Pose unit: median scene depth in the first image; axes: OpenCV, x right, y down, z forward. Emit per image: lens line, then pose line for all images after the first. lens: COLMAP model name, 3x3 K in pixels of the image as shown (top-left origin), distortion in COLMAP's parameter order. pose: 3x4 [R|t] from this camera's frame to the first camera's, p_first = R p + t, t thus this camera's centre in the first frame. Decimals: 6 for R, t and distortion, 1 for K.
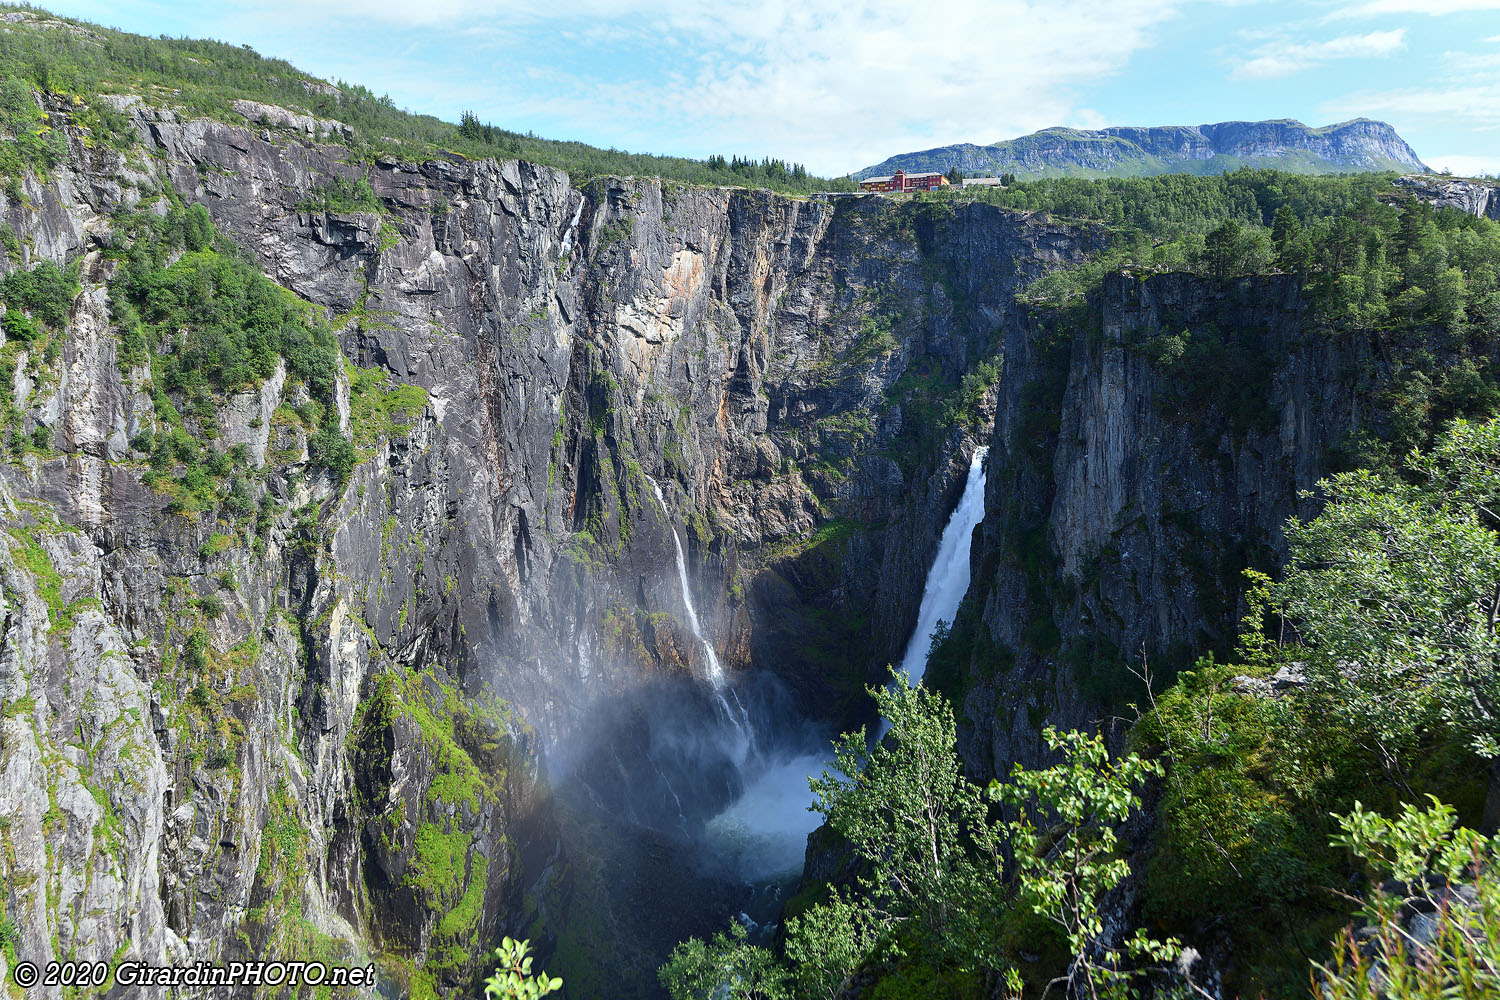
lens RADIAL K [[1037.1, 0, 751.4], [0, 1037.1, 499.1], [0, 0, 1]] dist [-0.076340, 0.020548]
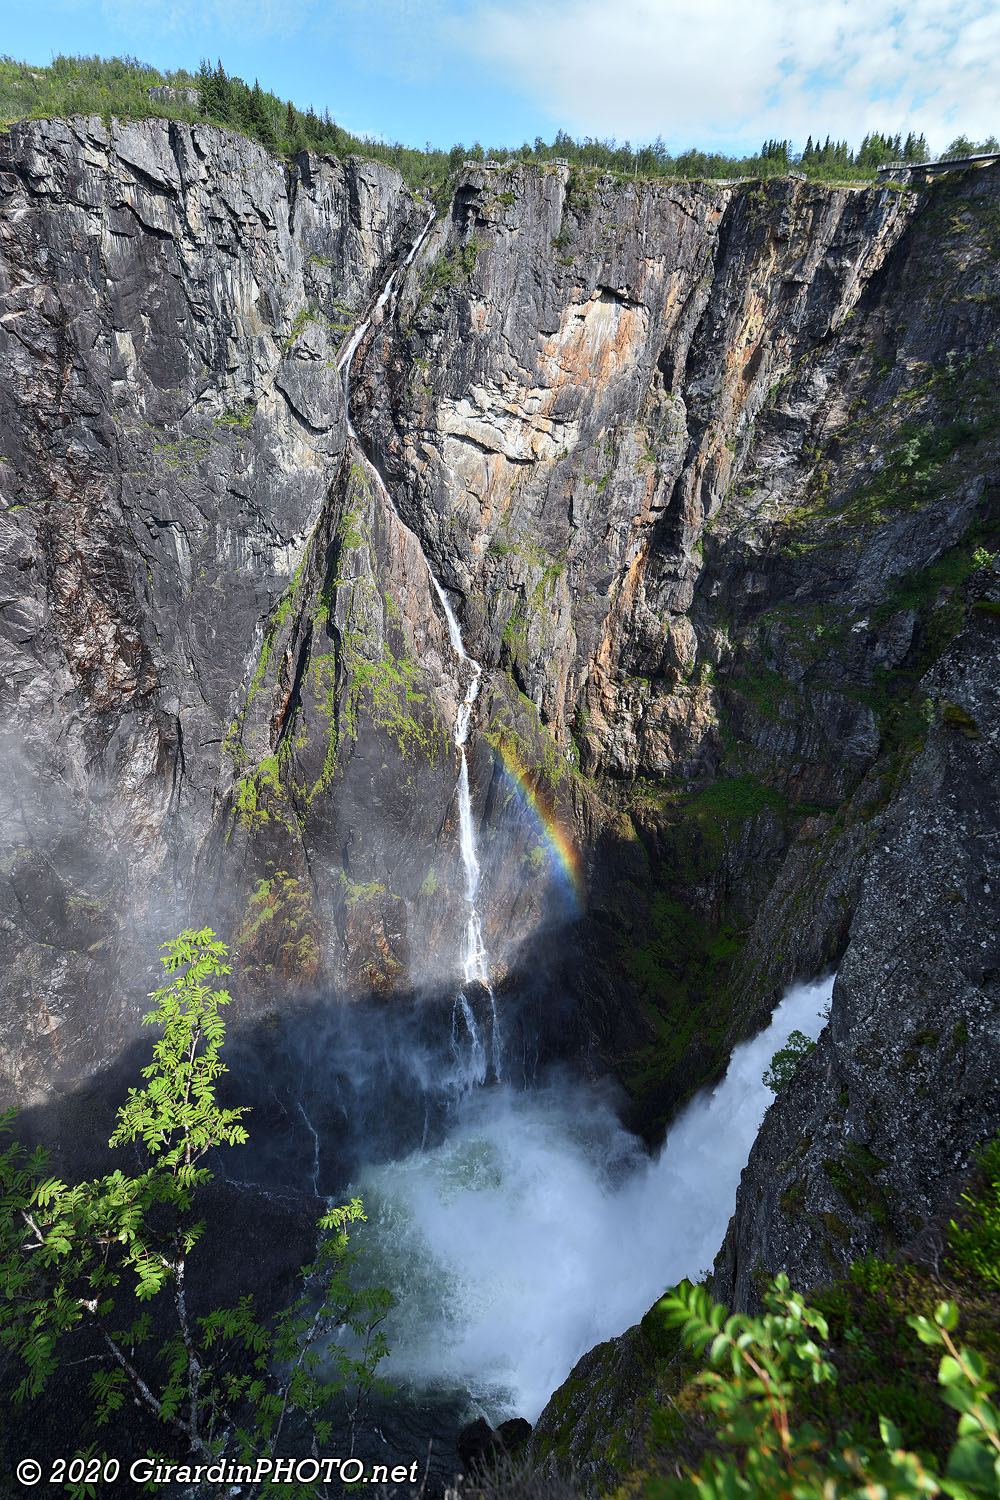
lens RADIAL K [[666.4, 0, 497.7], [0, 666.4, 748.4], [0, 0, 1]] dist [-0.017210, -0.001374]
pose [[0.820510, 0.269106, -0.504327, 0.154628], [-0.103061, 0.937441, 0.332540, -0.114145], [0.562265, -0.220876, 0.796914, 0.584173]]
